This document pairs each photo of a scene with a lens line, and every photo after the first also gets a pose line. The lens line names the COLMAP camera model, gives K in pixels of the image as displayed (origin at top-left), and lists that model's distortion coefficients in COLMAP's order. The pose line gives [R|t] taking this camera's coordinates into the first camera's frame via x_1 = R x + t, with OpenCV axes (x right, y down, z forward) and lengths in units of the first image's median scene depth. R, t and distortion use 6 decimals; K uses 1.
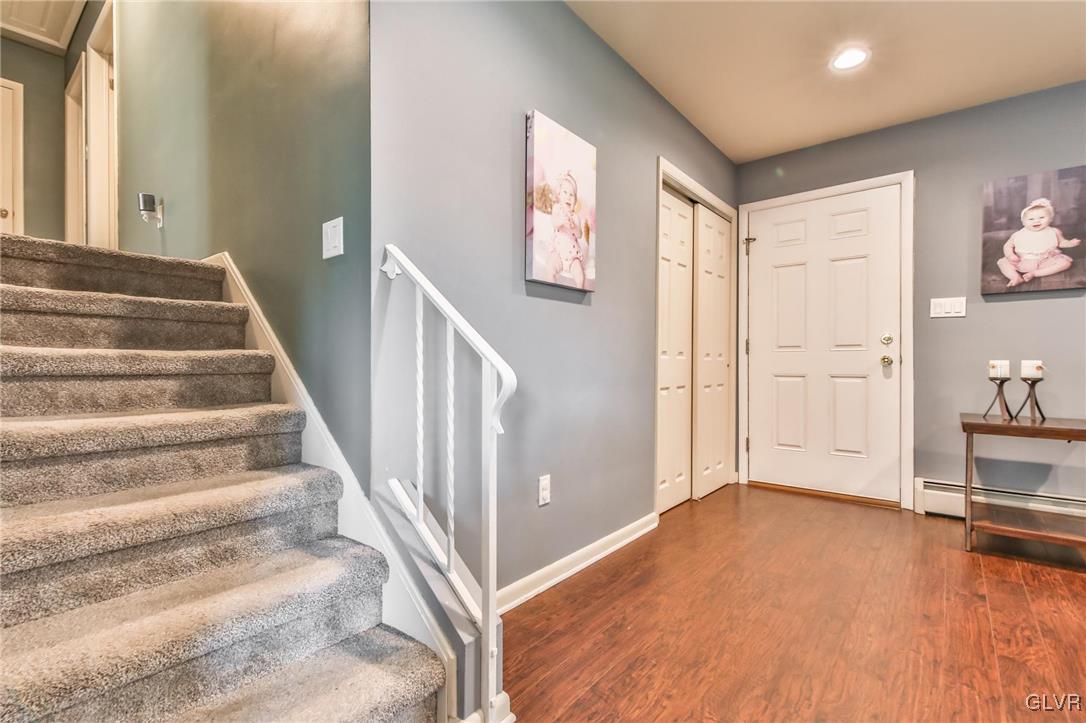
lens RADIAL K [[495.6, 0, 543.0], [0, 495.6, 361.5], [0, 0, 1]] dist [0.011715, -0.000103]
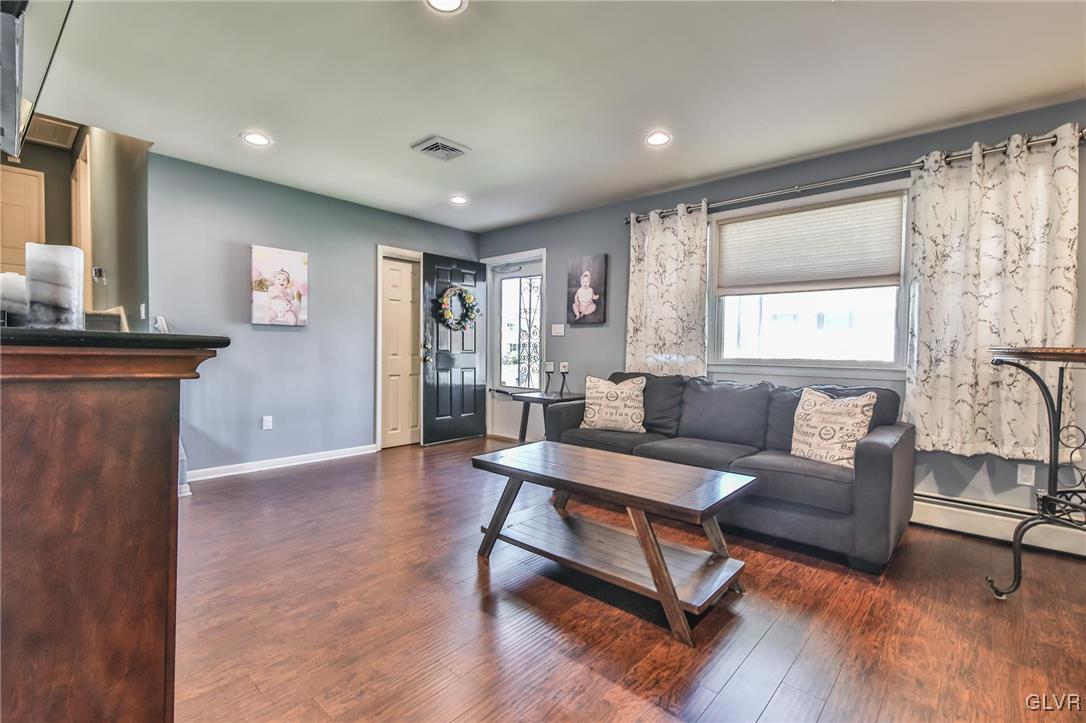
lens RADIAL K [[505.8, 0, 533.7], [0, 505.8, 355.3], [0, 0, 1]] dist [0.018863, -0.000717]
pose [[0.998356, 0.008700, -0.056654, 0.967777], [-0.009006, 0.999946, -0.005147, -0.018074], [0.056606, 0.005649, 0.998381, -0.833790]]
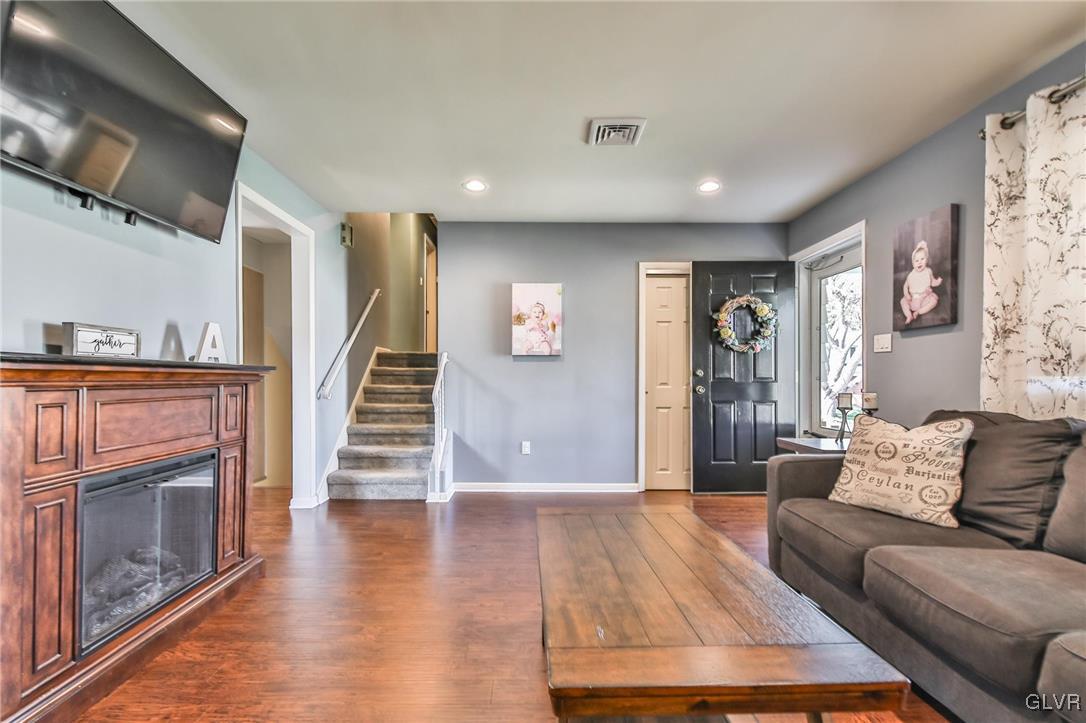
lens RADIAL K [[520.0, 0, 533.7], [0, 520.0, 375.3], [0, 0, 1]] dist [0.028825, -0.000729]
pose [[0.644880, -0.013780, -0.764160, 1.398045], [-0.006470, 0.999703, -0.023488, -0.009654], [0.764256, 0.020091, 0.644600, -0.365720]]
